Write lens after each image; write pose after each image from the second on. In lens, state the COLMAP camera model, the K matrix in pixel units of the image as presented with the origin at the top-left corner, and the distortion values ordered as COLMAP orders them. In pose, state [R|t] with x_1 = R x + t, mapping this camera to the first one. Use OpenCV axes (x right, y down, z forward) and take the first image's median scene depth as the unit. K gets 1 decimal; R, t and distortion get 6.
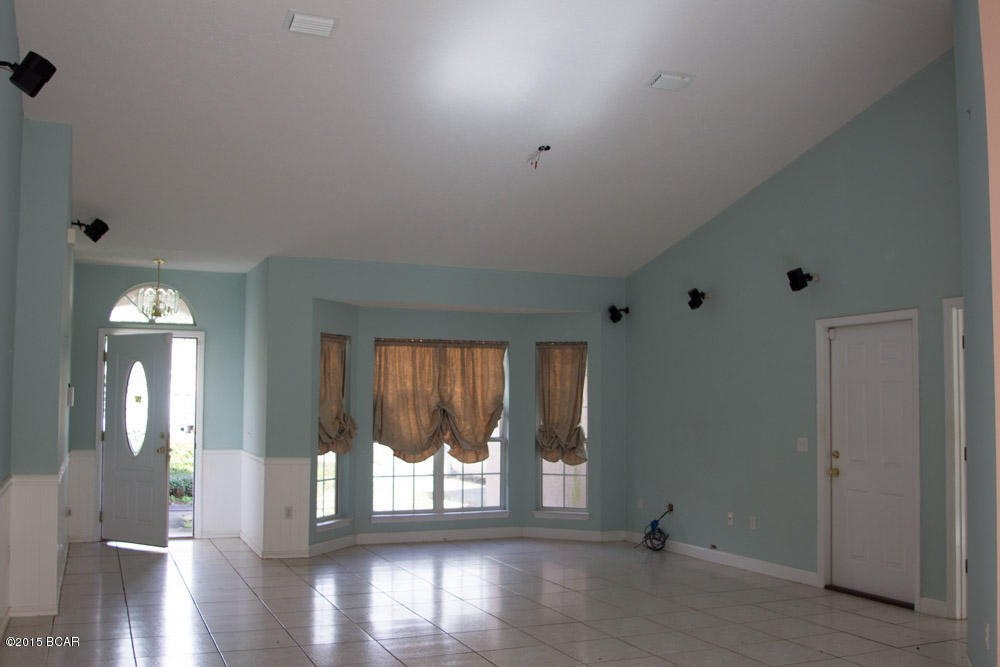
lens RADIAL K [[915.0, 0, 473.8], [0, 915.0, 340.5], [0, 0, 1]] dist [-0.101908, 0.000000]
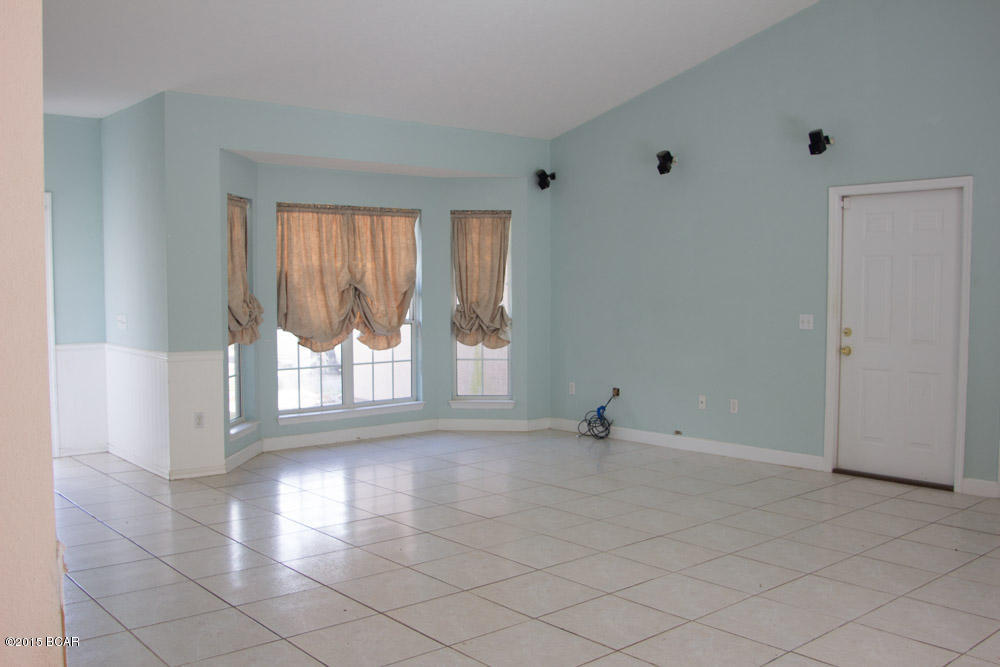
lens RADIAL K [[915.0, 0, 504.0], [0, 915.0, 330.7], [0, 0, 1]] dist [-0.101908, 0.000000]
pose [[0.953425, -0.025733, 0.300532, -0.161959], [-0.010943, 0.992747, 0.119722, 0.011951], [-0.301433, -0.117435, 0.946228, 0.156080]]
